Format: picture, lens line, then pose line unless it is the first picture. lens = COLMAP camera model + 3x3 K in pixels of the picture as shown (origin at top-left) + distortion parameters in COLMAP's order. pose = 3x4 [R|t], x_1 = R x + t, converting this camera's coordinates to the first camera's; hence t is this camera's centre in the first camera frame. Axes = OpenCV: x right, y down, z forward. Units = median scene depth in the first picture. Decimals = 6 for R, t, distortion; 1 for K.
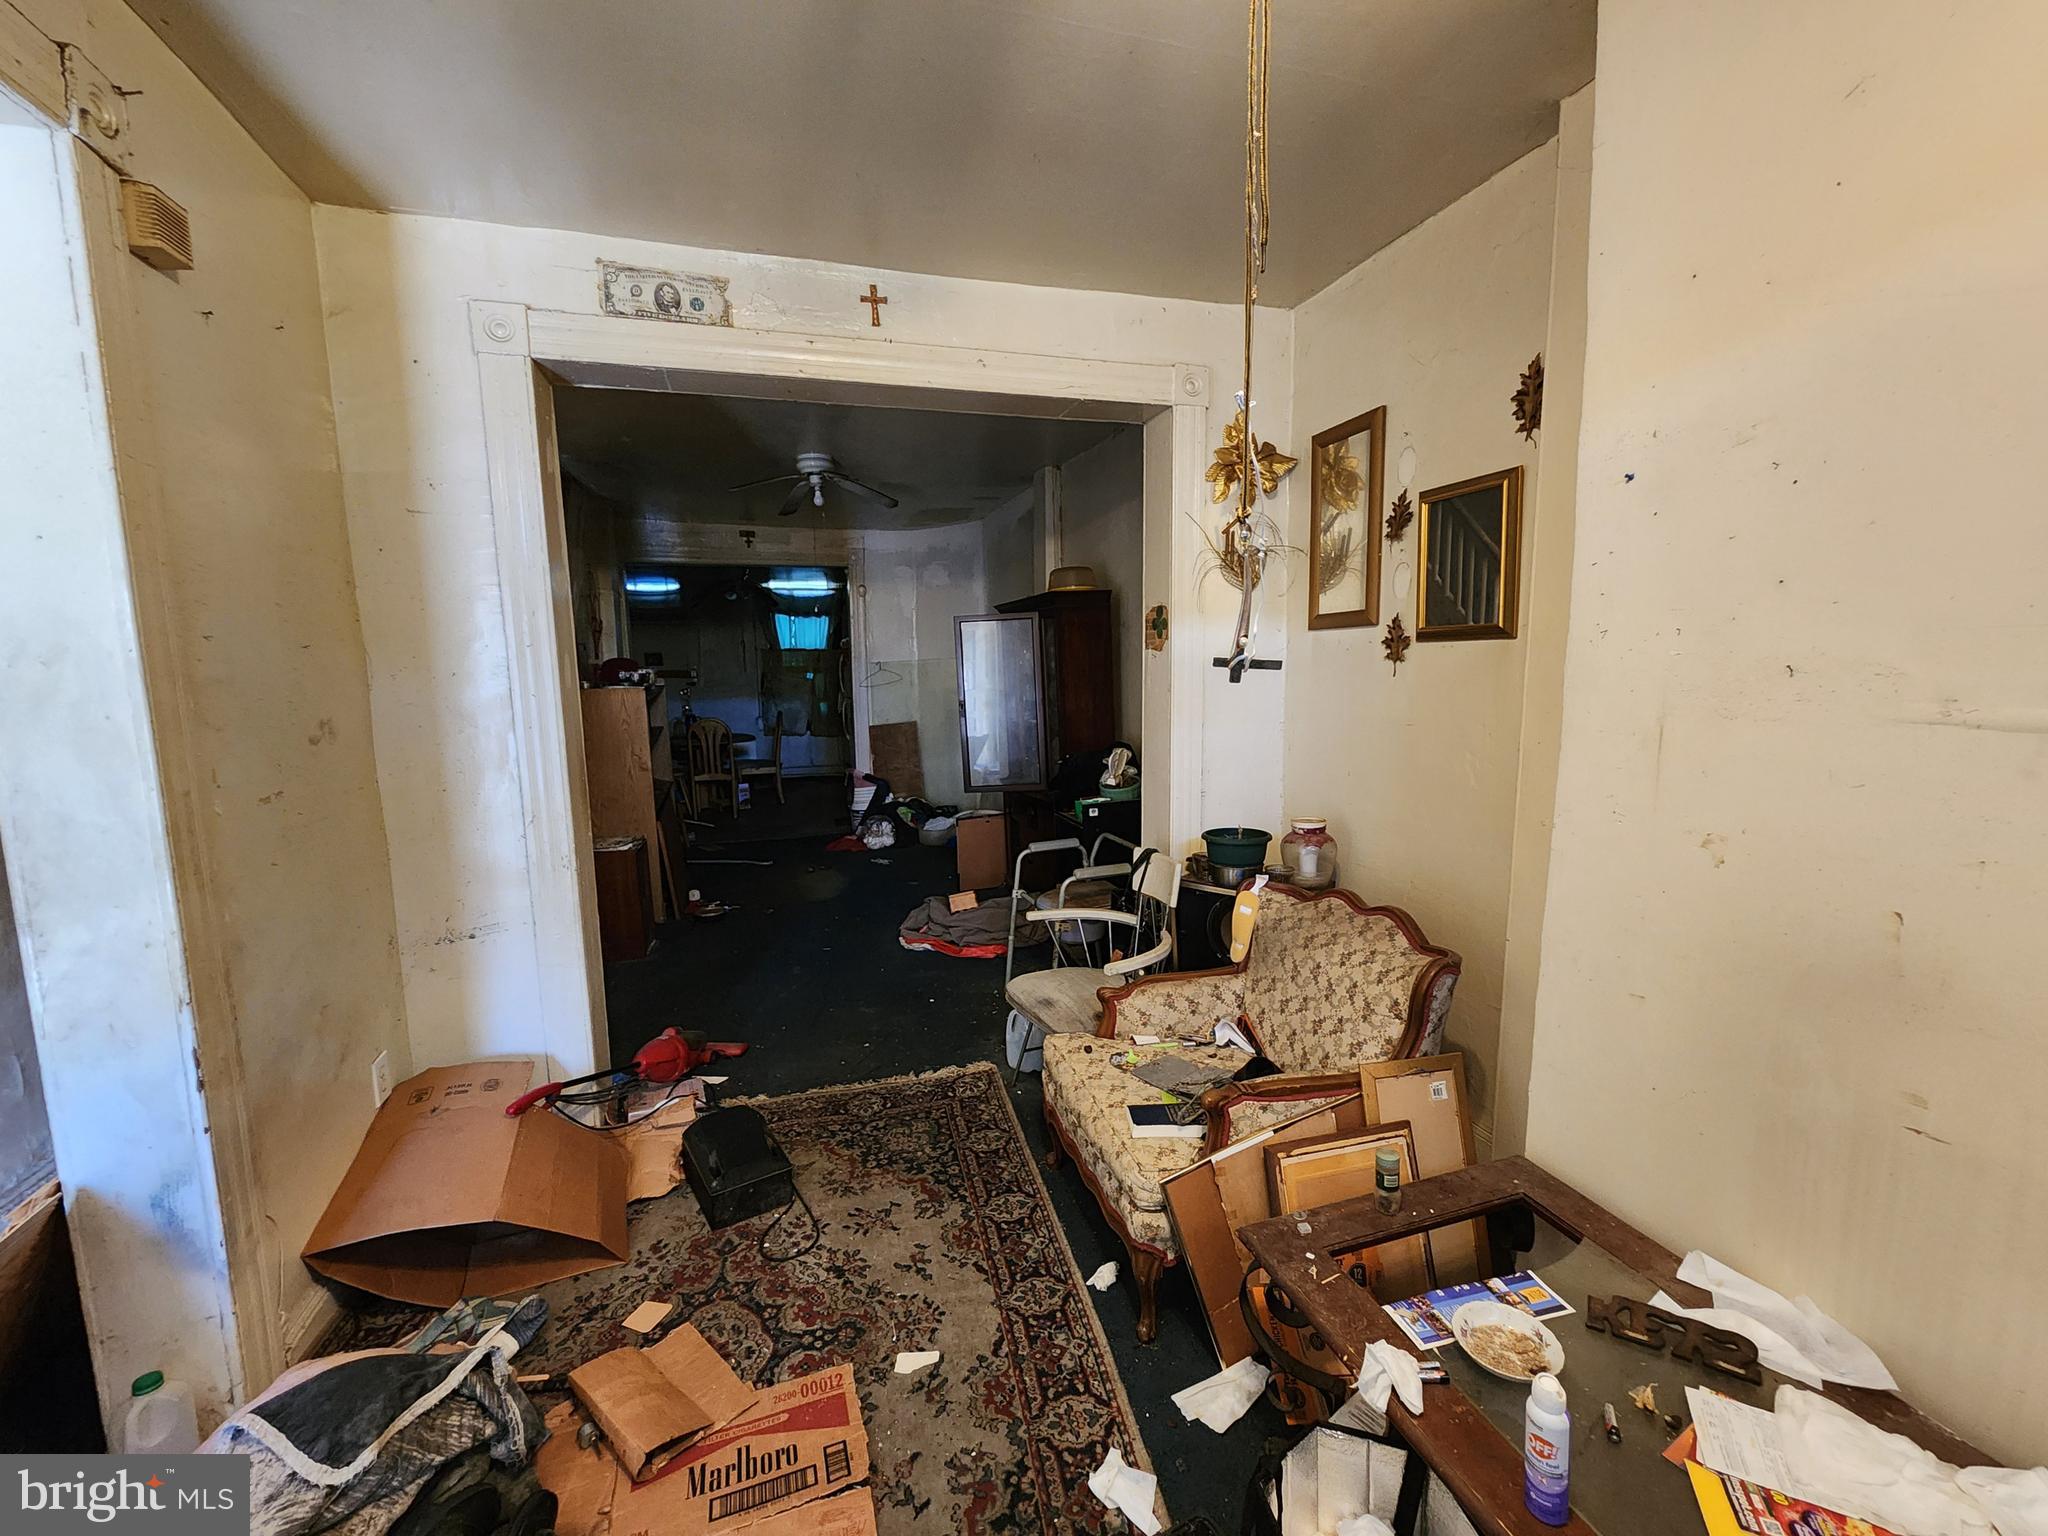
lens RADIAL K [[838.1, 0, 1037.0], [0, 838.1, 775.0], [0, 0, 1]] dist [-0.001216, -0.000346]
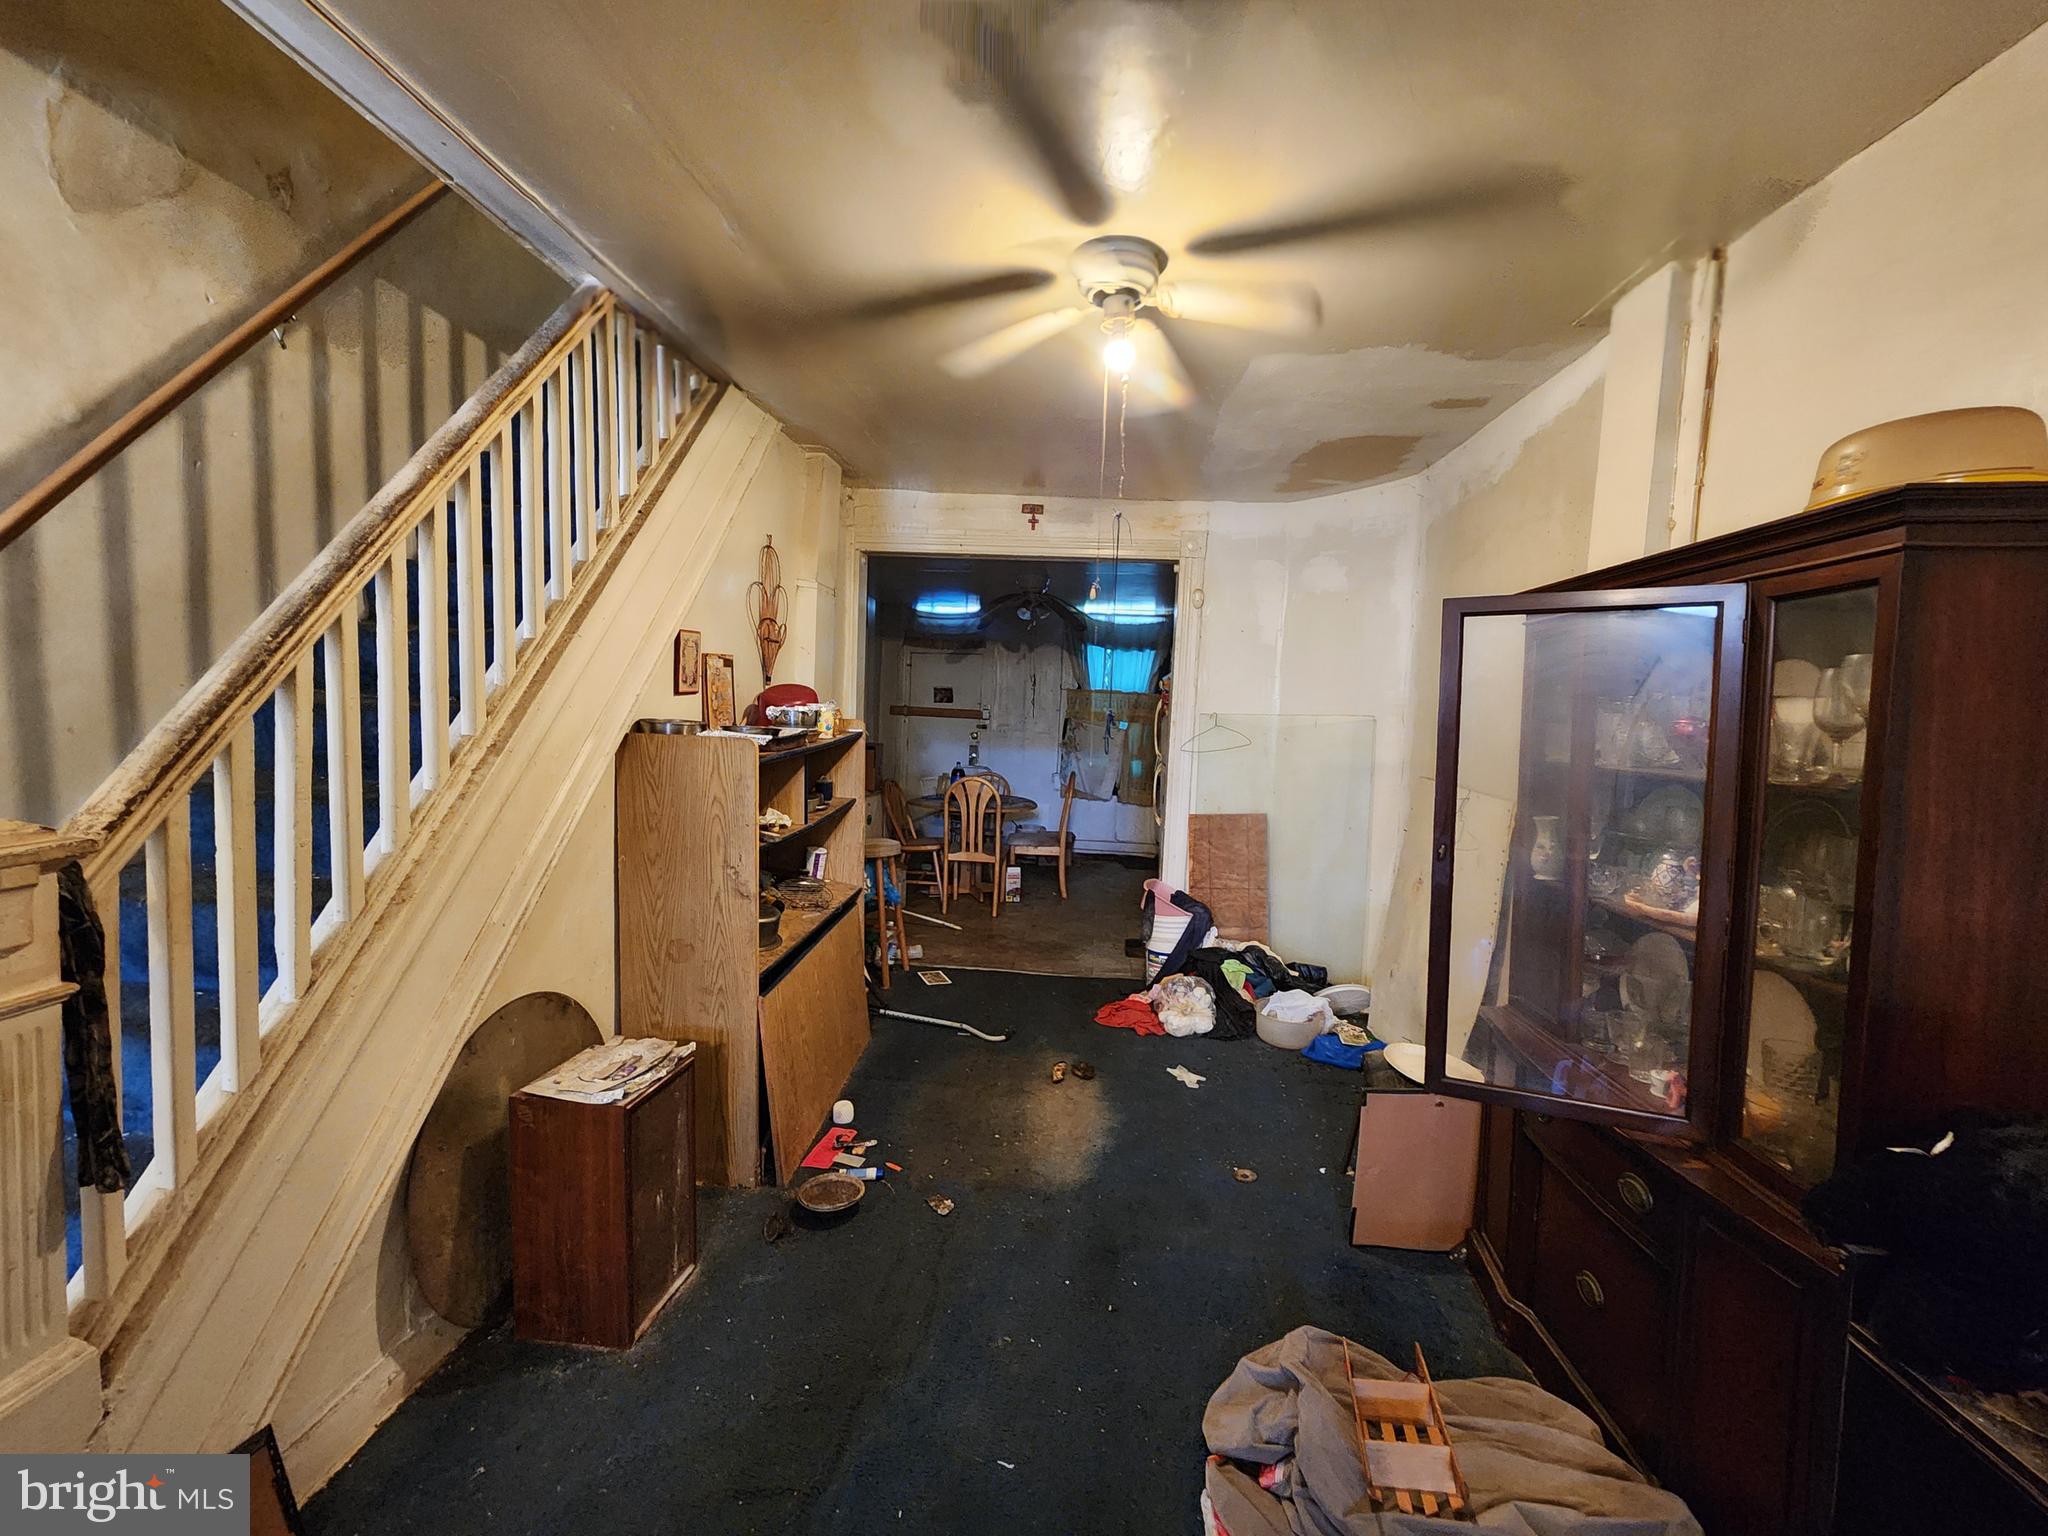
lens RADIAL K [[838.1, 0, 1037.0], [0, 838.1, 775.0], [0, 0, 1]] dist [-0.001216, -0.000346]
pose [[0.922902, 0.083965, -0.375769, -0.094629], [-0.105599, 0.993709, -0.037311, -0.068148], [0.370272, 0.074115, 0.925962, 0.492316]]
